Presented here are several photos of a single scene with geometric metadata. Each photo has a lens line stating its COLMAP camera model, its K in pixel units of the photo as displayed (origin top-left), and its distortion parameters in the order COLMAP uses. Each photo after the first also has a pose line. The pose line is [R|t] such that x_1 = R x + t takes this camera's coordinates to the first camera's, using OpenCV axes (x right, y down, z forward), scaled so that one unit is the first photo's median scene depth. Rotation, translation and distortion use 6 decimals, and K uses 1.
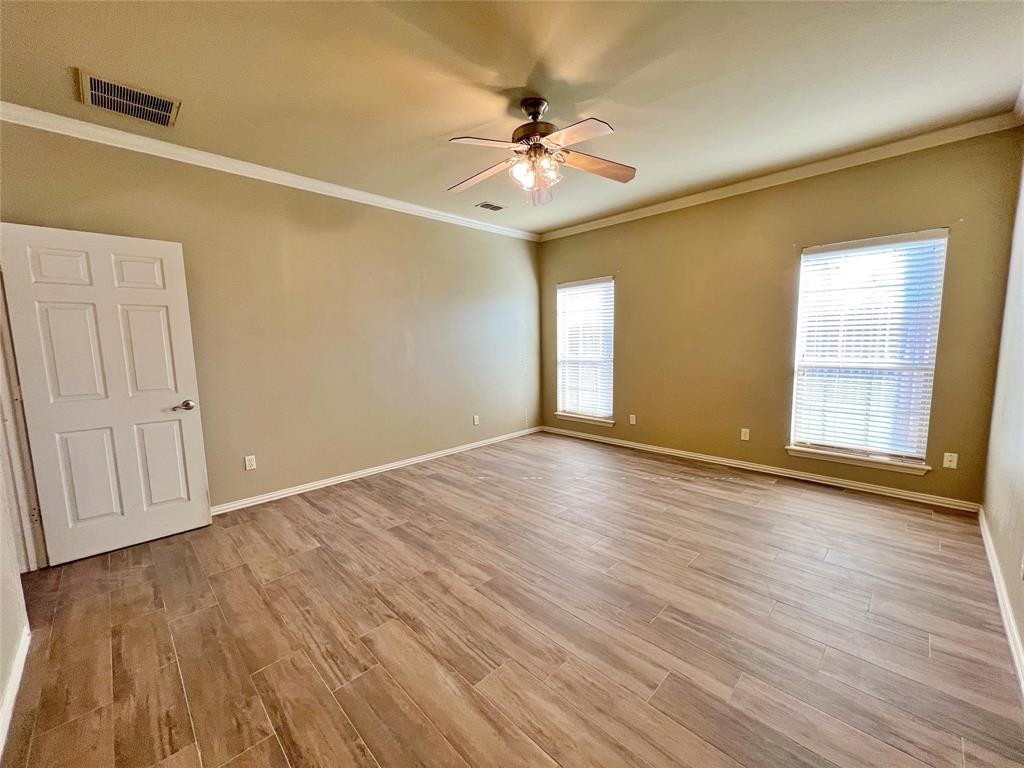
lens RADIAL K [[410.9, 0, 510.9], [0, 410.9, 388.2], [0, 0, 1]] dist [-0.001186, 0.000220]
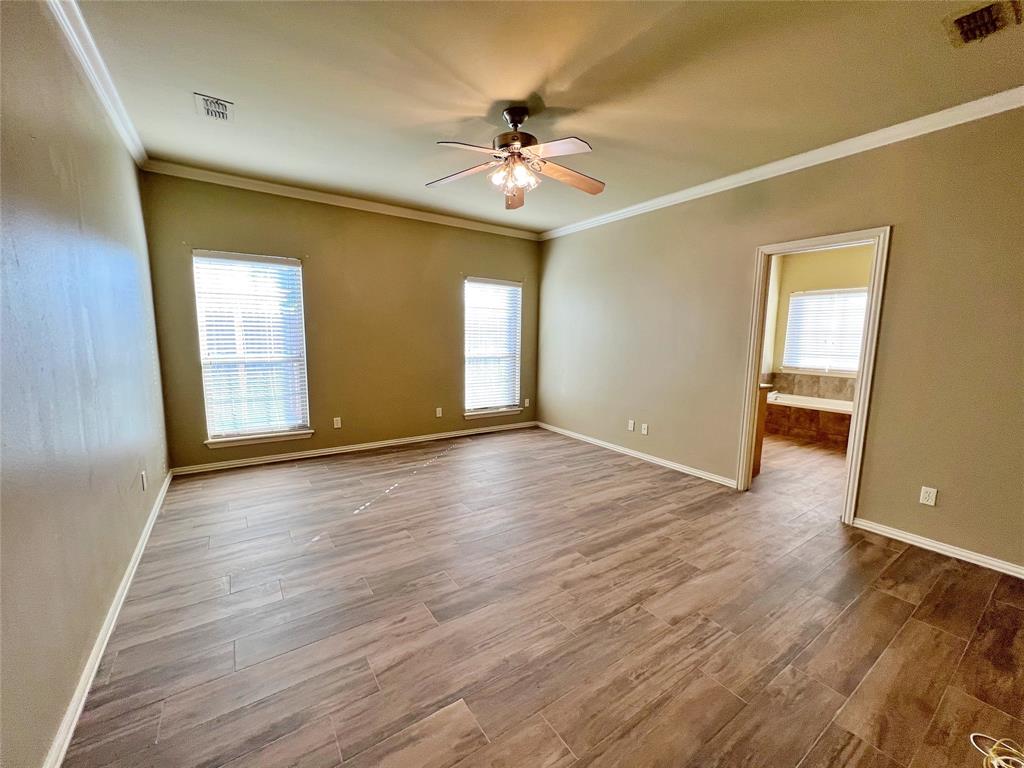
lens RADIAL K [[410.9, 0, 510.9], [0, 410.9, 388.2], [0, 0, 1]] dist [-0.001186, 0.000220]
pose [[0.175045, -0.102849, 0.979174, -0.732978], [0.094443, 0.991697, 0.087281, -0.060661], [-0.980020, 0.077198, 0.183305, 0.612343]]
